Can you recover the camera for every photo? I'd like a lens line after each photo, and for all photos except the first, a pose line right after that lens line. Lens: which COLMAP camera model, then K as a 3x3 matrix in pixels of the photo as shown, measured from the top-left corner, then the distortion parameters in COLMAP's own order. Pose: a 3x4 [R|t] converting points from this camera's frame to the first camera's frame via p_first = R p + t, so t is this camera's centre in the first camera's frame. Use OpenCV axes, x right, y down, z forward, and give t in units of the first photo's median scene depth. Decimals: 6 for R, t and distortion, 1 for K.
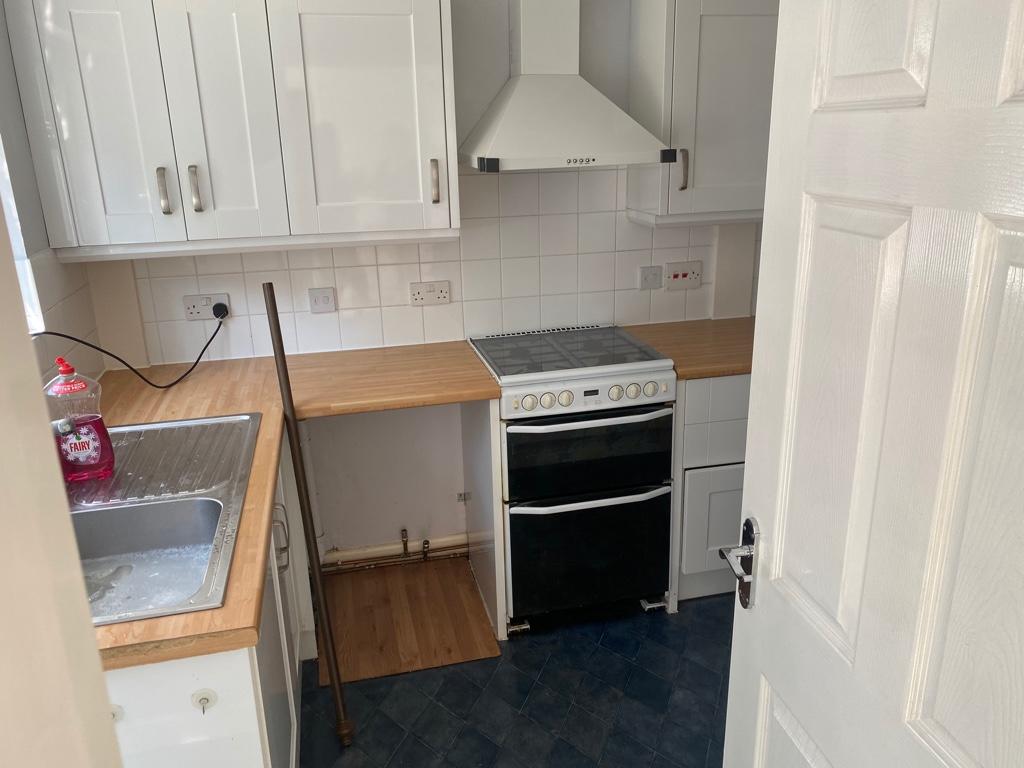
lens RADIAL K [[779.5, 0, 513.7], [0, 779.5, 384.5], [0, 0, 1]] dist [0.012331, -0.026958]
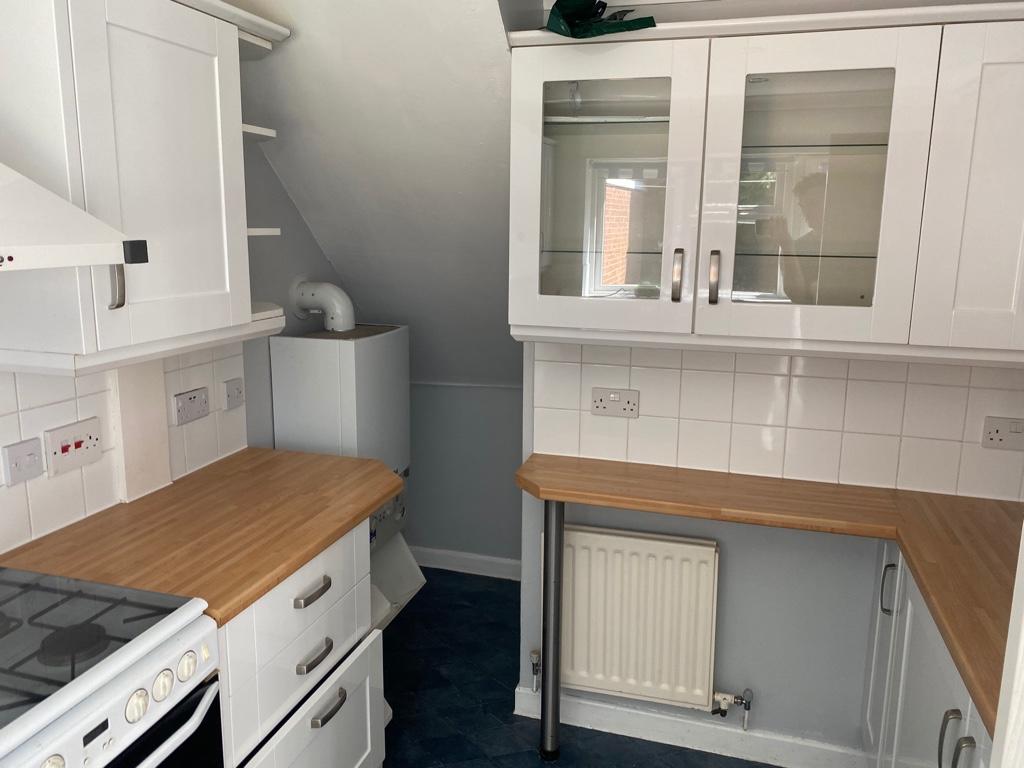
lens RADIAL K [[779.5, 0, 514.2], [0, 779.5, 375.1], [0, 0, 1]] dist [0.012331, -0.026958]
pose [[0.492795, -0.132579, 0.859986, -0.156355], [0.243824, 0.969770, 0.009786, -0.144196], [-0.835286, 0.204863, 0.510224, 0.499300]]
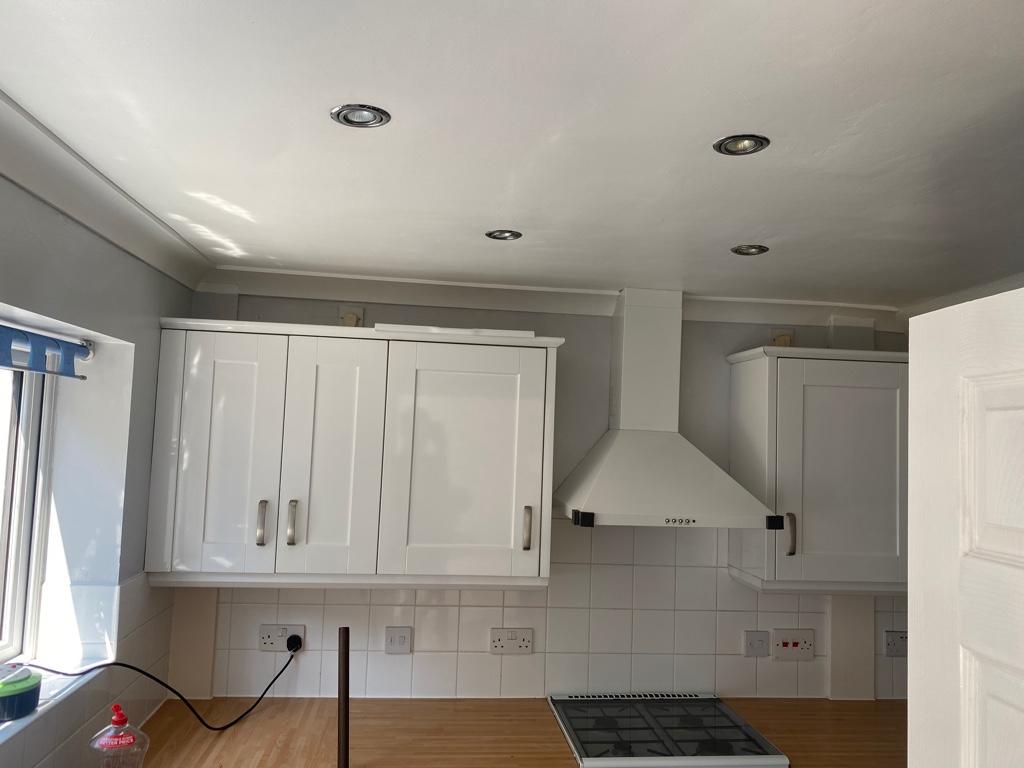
lens RADIAL K [[779.5, 0, 494.0], [0, 779.5, 384.7], [0, 0, 1]] dist [0.012331, -0.026958]
pose [[0.987924, 0.047627, -0.147435, -0.006027], [-0.099586, 0.924177, -0.368755, -0.062786], [0.118693, 0.378985, 0.917759, 0.027595]]
